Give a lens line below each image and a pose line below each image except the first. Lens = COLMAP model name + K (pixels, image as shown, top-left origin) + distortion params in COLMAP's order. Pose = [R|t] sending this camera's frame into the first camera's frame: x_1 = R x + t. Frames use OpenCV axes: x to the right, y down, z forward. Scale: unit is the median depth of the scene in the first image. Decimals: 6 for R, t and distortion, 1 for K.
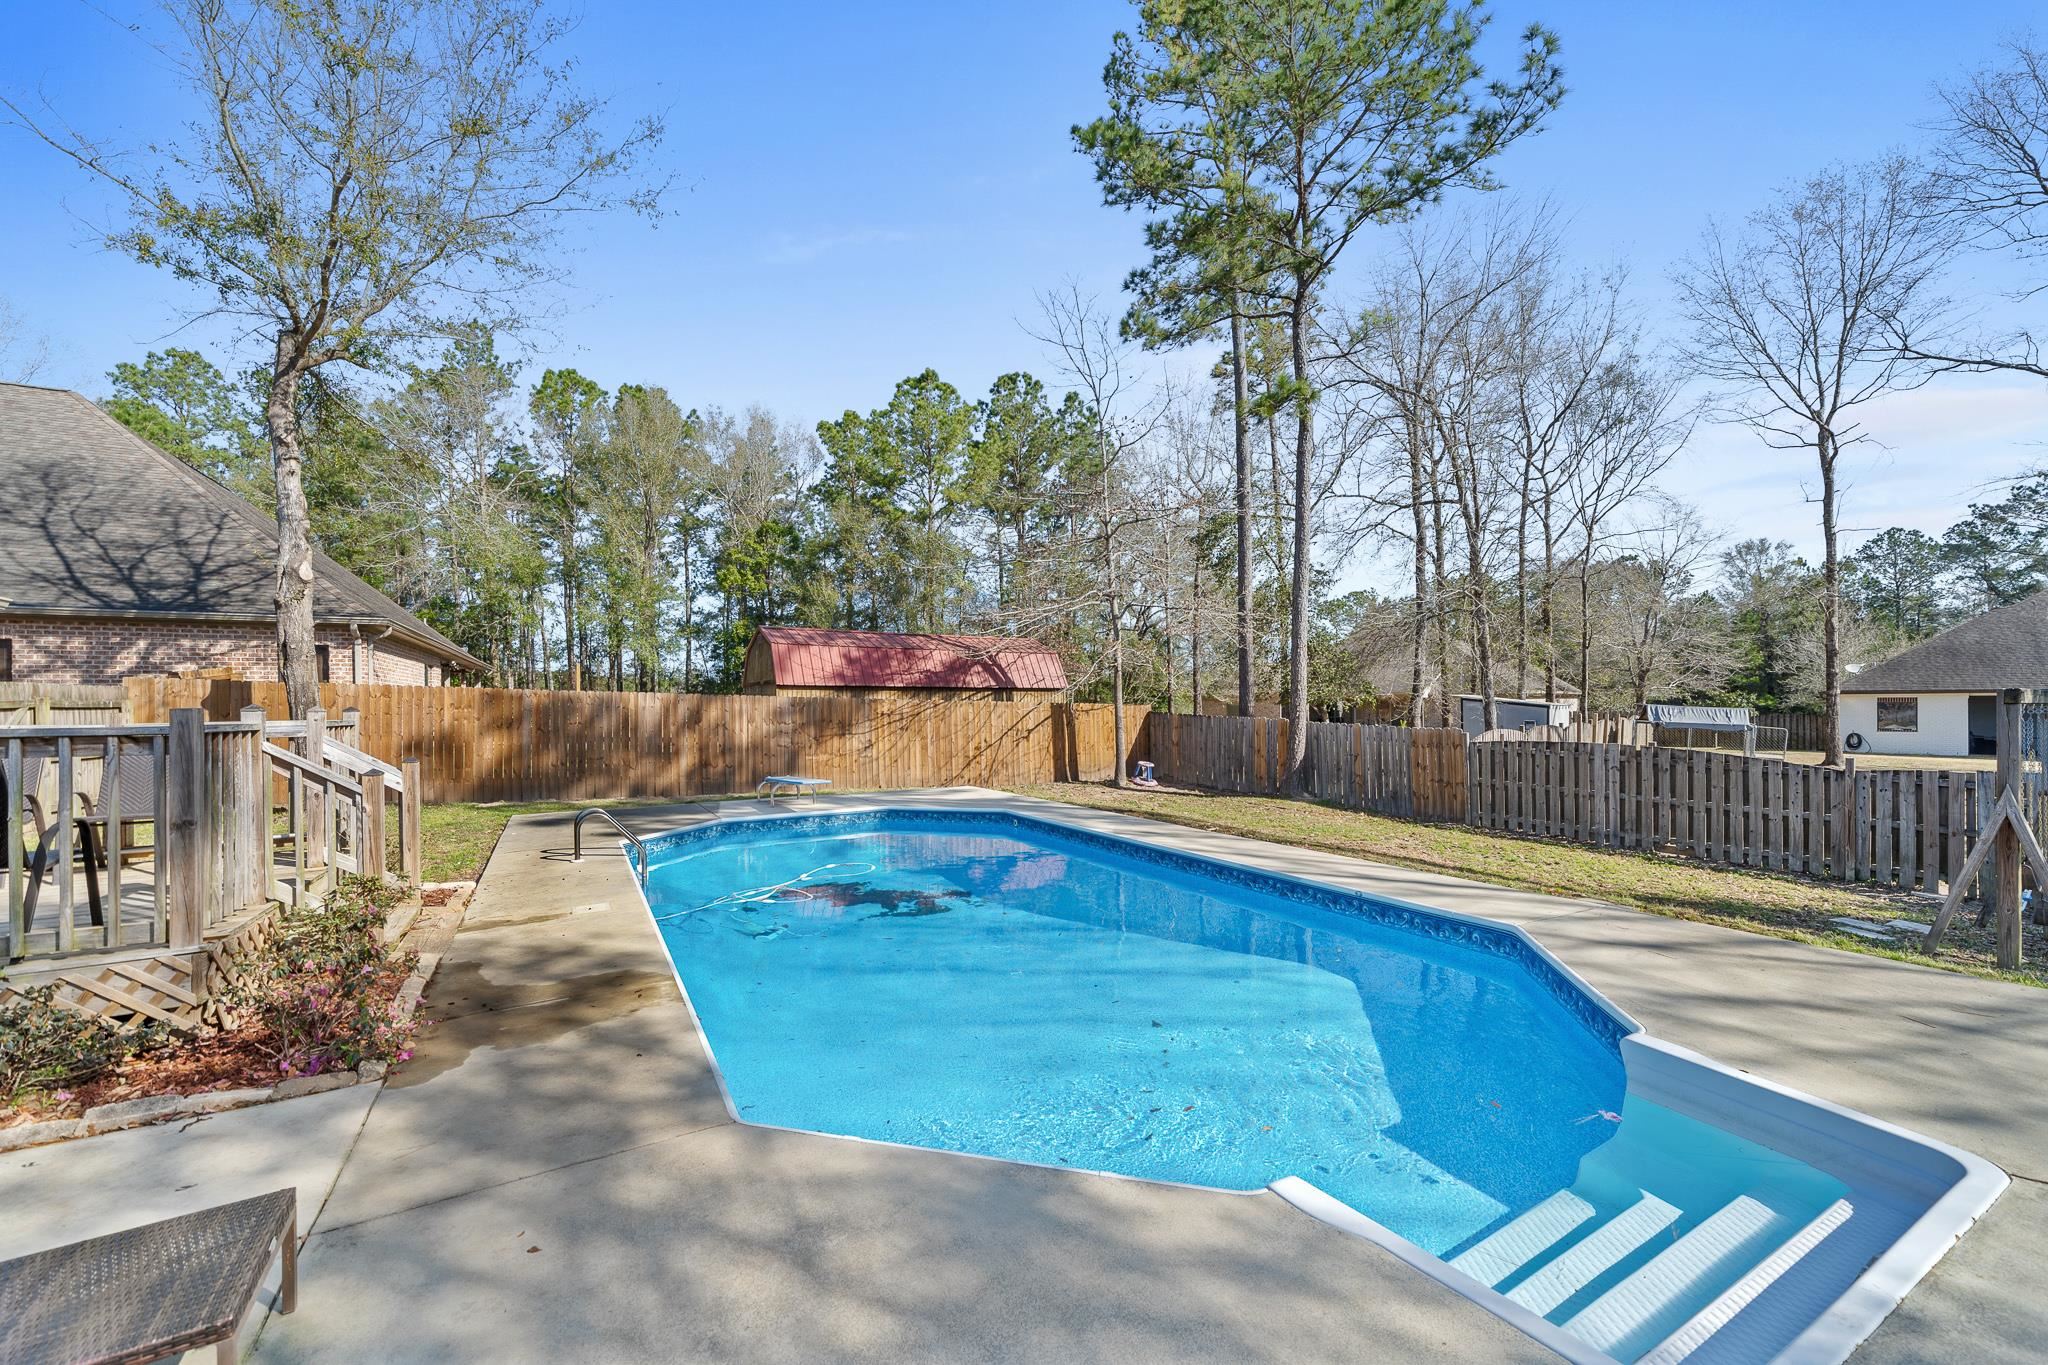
lens RADIAL K [[807.6, 0, 1031.0], [0, 807.6, 715.2], [0, 0, 1]] dist [-0.002617, -0.000117]
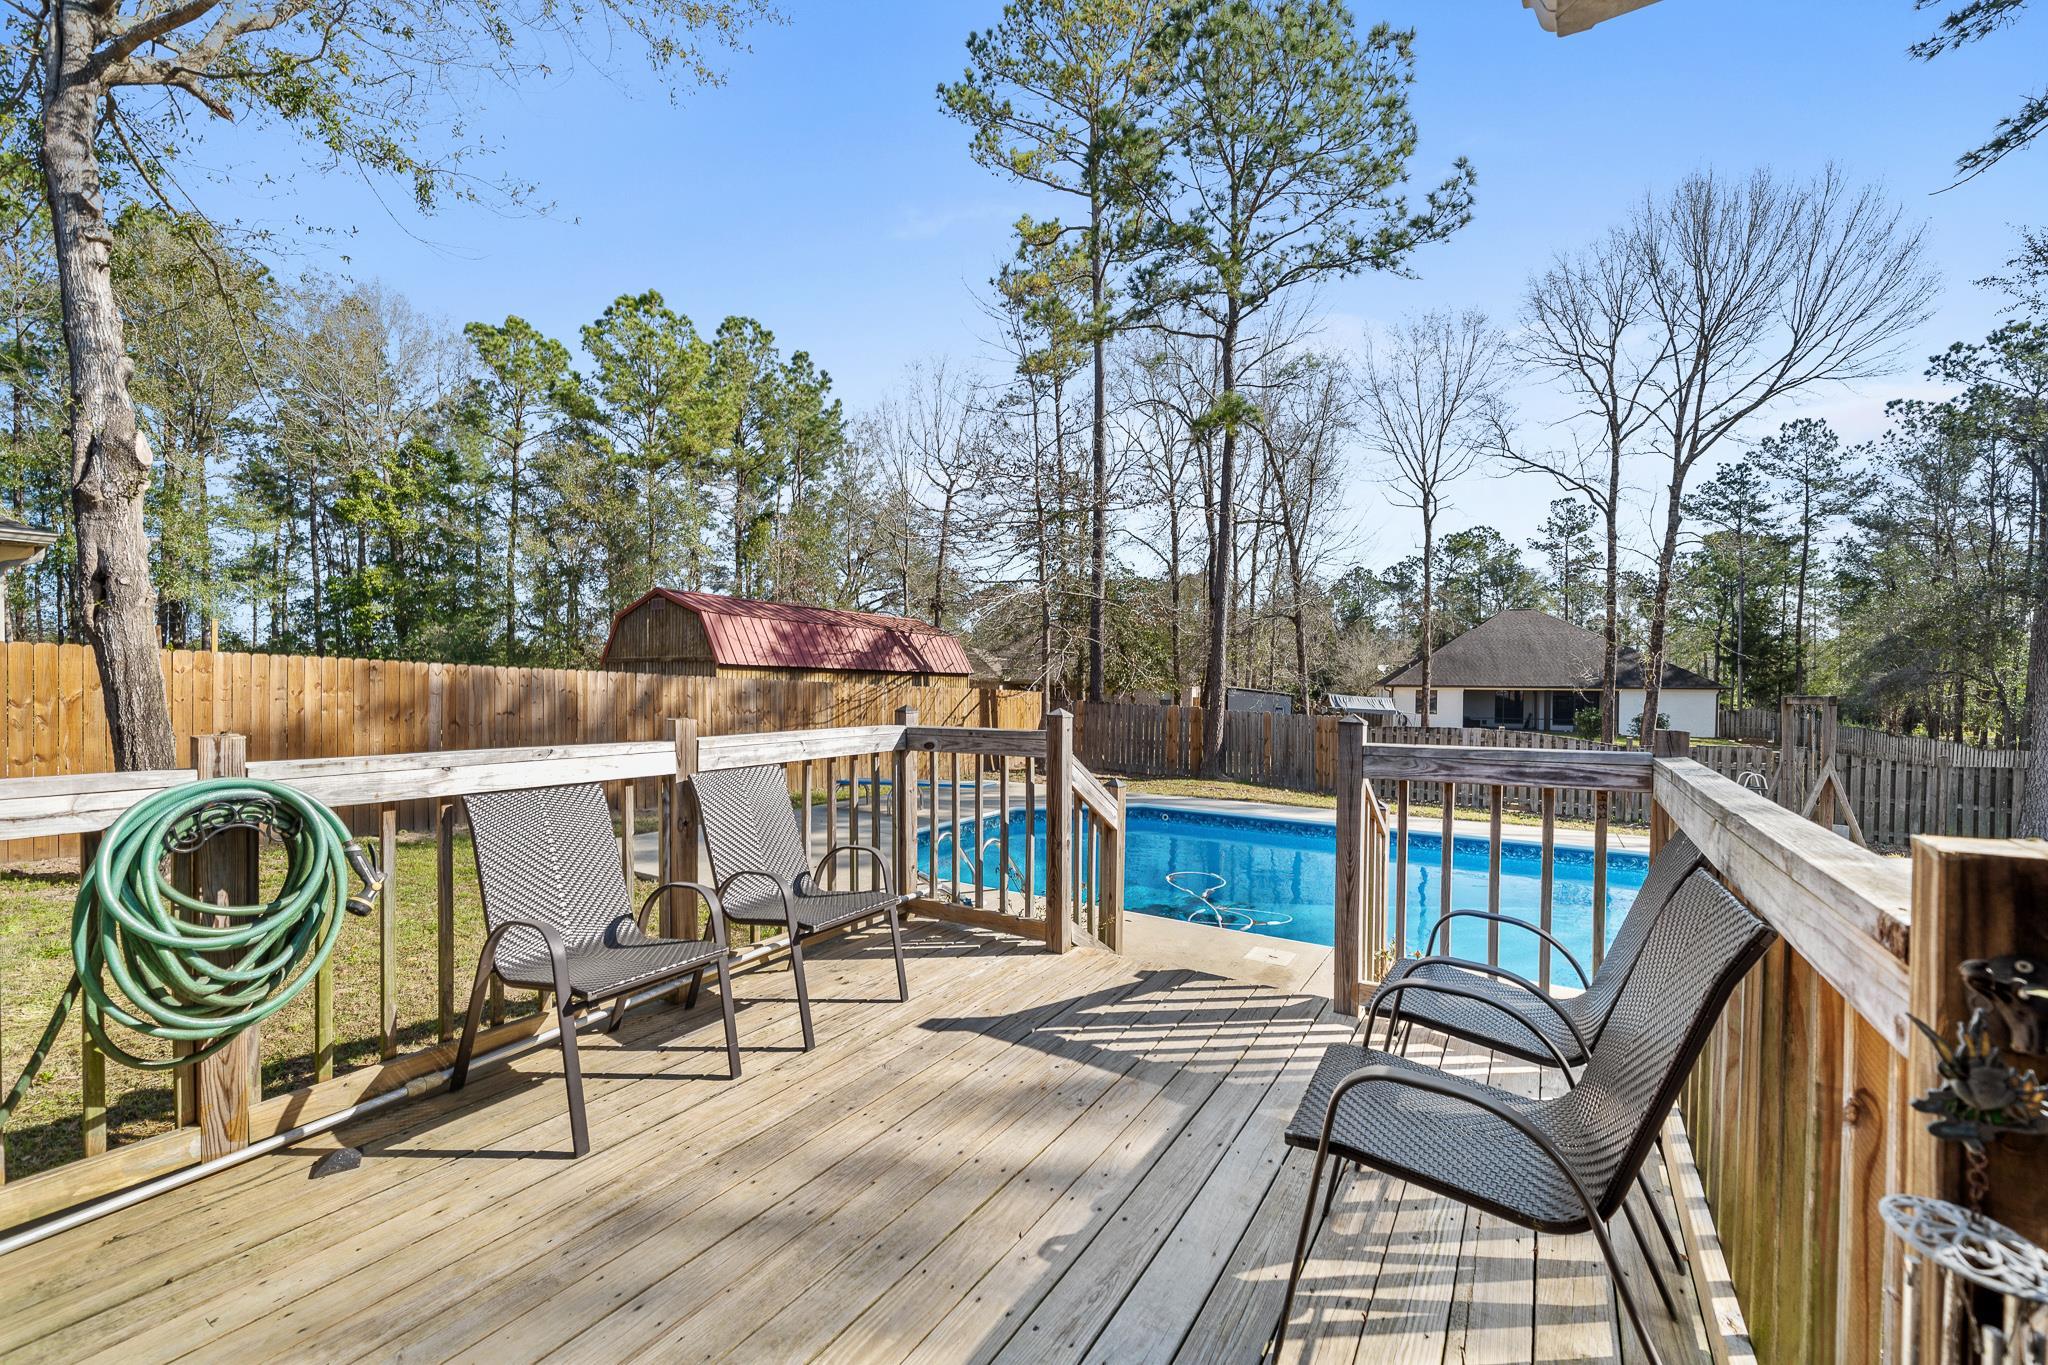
lens RADIAL K [[807.6, 0, 1040.1], [0, 807.6, 697.9], [0, 0, 1]] dist [-0.002617, -0.000117]
pose [[0.885259, 0.007713, 0.465034, -0.379026], [-0.008262, 0.999965, -0.000858, -0.005231], [-0.465025, -0.003083, 0.885292, 0.134121]]
